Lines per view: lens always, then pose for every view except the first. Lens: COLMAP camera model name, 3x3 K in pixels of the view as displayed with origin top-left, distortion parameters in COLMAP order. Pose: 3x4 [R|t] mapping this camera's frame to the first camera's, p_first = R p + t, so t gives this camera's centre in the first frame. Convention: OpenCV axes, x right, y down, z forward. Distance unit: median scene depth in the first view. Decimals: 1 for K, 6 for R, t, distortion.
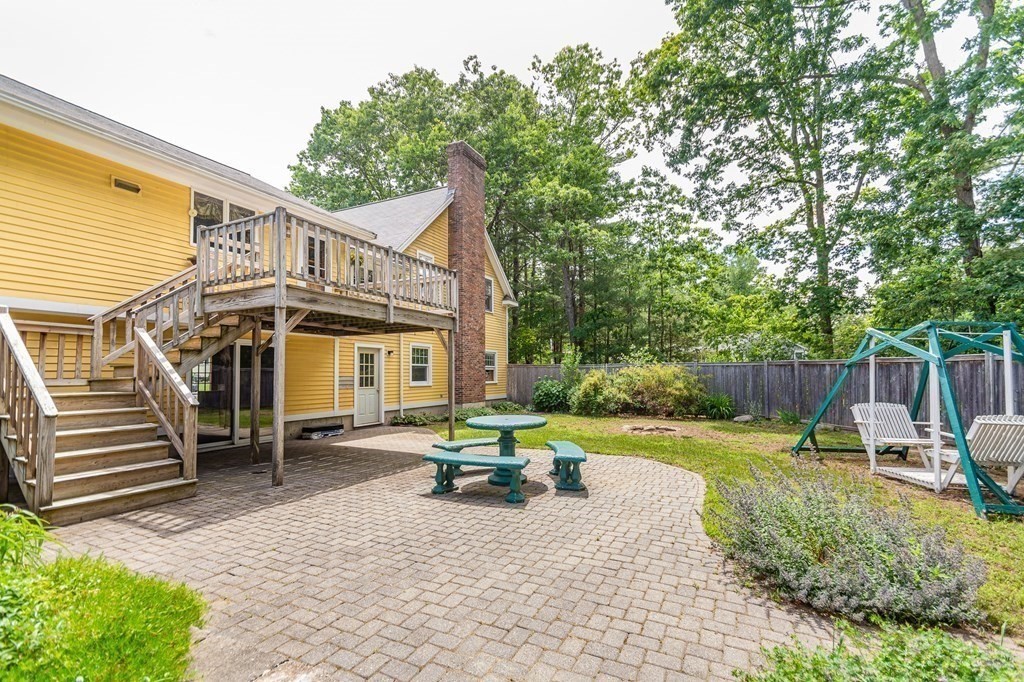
lens RADIAL K [[451.9, 0, 512.1], [0, 451.9, 357.4], [0, 0, 1]] dist [-0.001072, -0.000097]
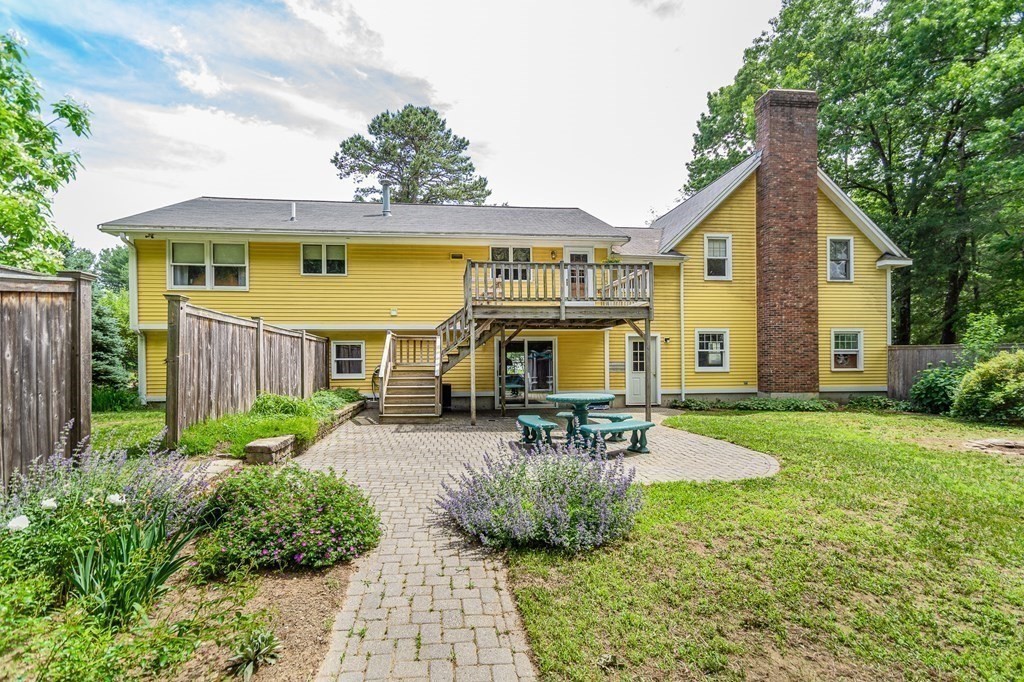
lens RADIAL K [[477.8, 0, 509.7], [0, 477.8, 365.0], [0, 0, 1]] dist [0.000352, 0.000021]
pose [[0.533636, 0.003530, -0.845707, 0.393118], [0.034271, 0.999080, 0.025795, 0.005811], [0.845019, -0.042749, 0.533024, 0.065533]]
